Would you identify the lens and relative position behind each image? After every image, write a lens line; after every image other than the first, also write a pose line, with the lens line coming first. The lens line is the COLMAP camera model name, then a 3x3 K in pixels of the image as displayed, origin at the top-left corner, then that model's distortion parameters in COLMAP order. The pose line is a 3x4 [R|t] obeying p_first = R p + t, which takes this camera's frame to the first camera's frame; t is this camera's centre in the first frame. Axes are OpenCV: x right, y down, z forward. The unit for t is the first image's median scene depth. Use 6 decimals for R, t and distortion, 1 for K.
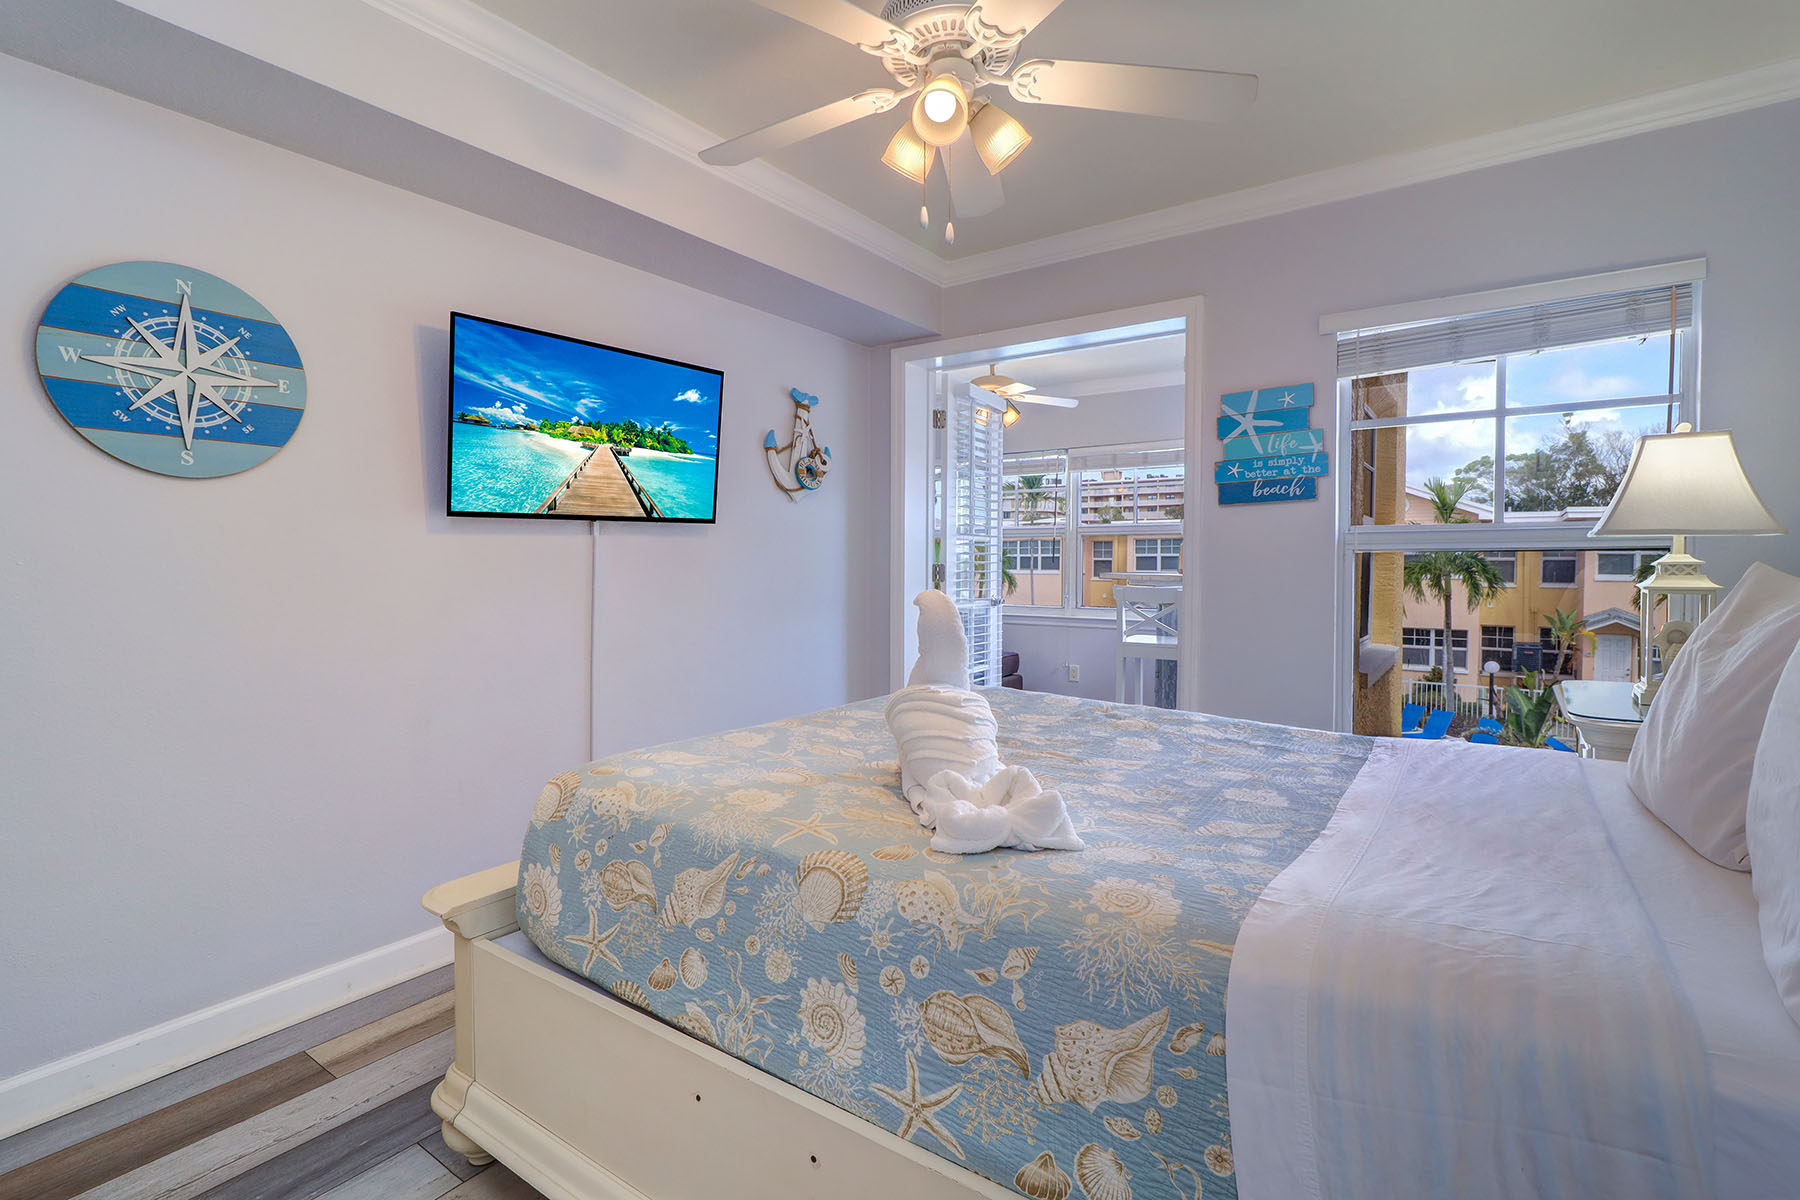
lens RADIAL K [[855.2, 0, 899.4], [0, 855.2, 591.5], [0, 0, 1]] dist [0.003225, -0.000782]
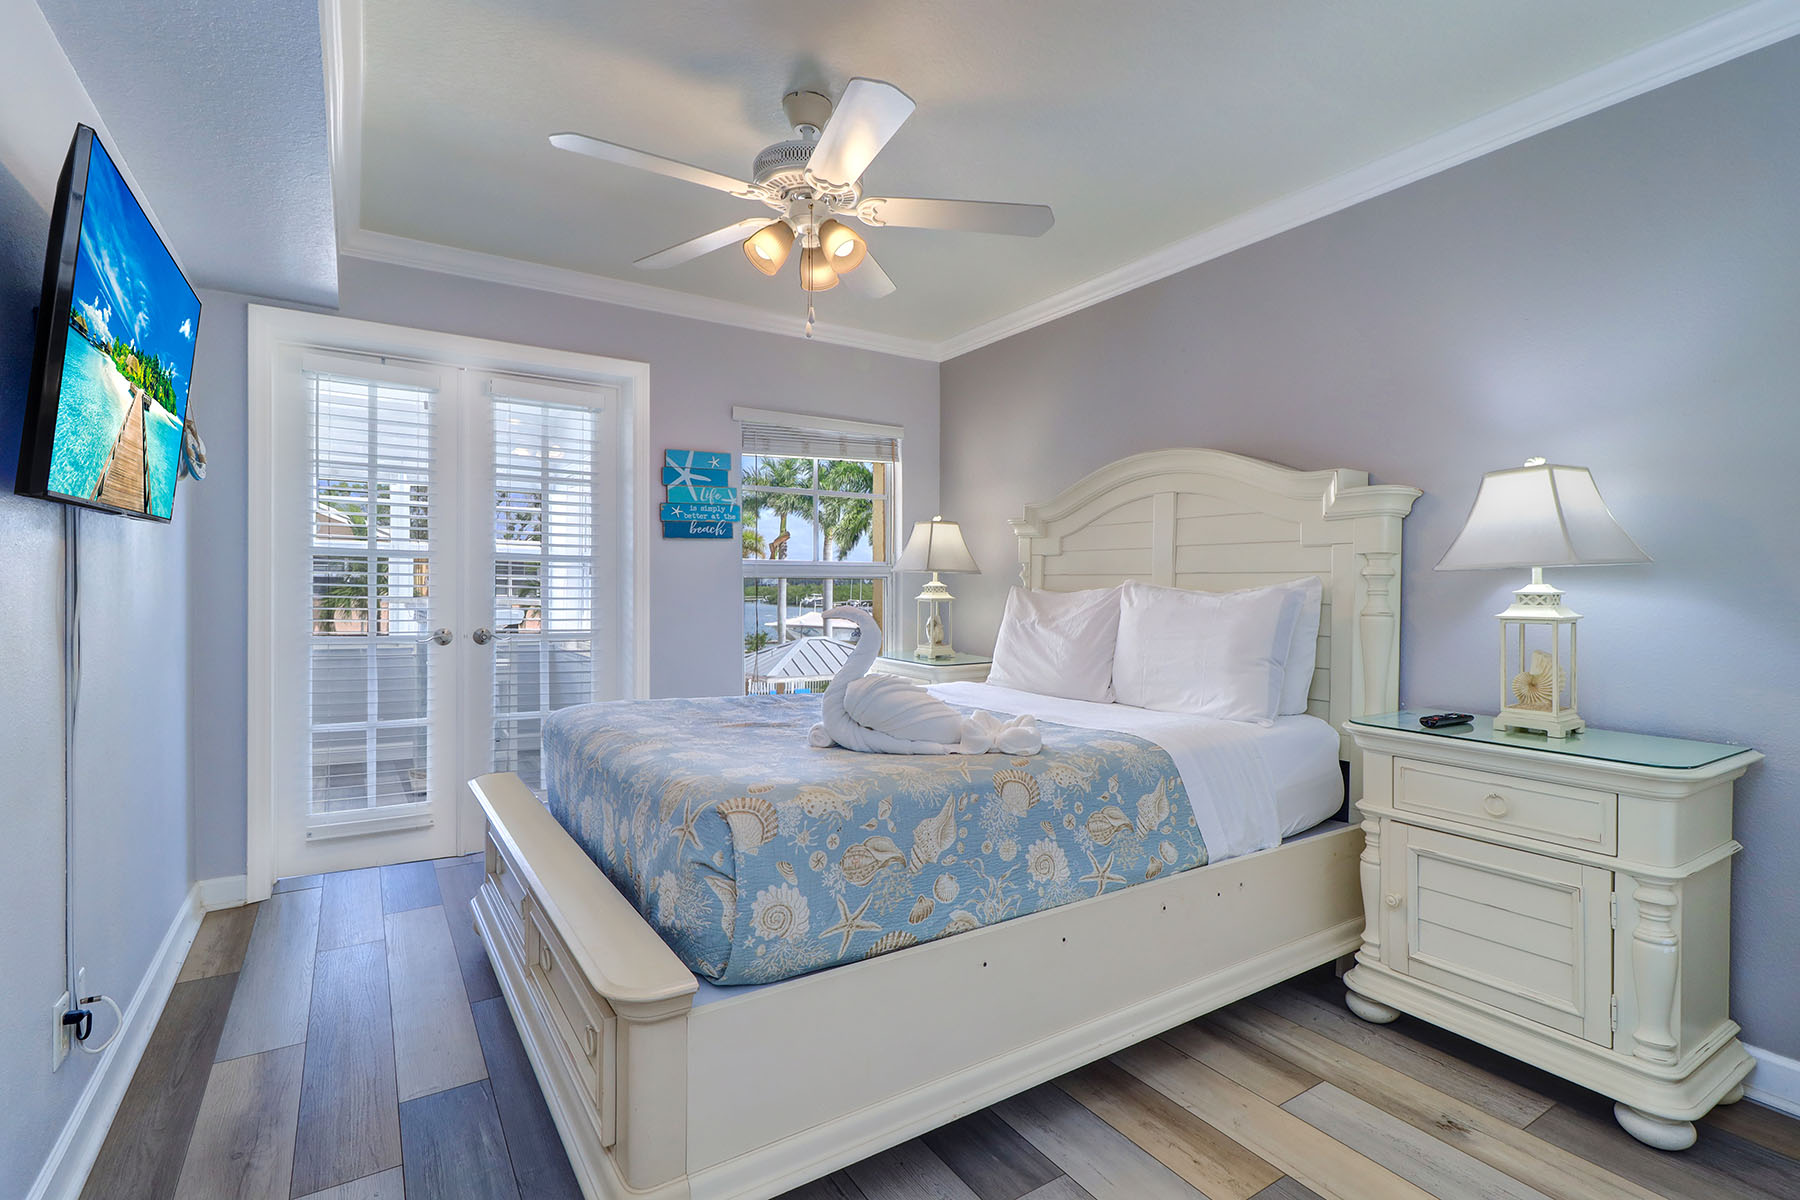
lens RADIAL K [[855.2, 0, 890.2], [0, 855.2, 595.0], [0, 0, 1]] dist [0.003225, -0.000782]
pose [[0.364267, -0.007629, 0.931263, -1.409678], [0.026661, 0.999642, -0.002239, -0.016496], [-0.930913, 0.025644, 0.364340, 0.541906]]
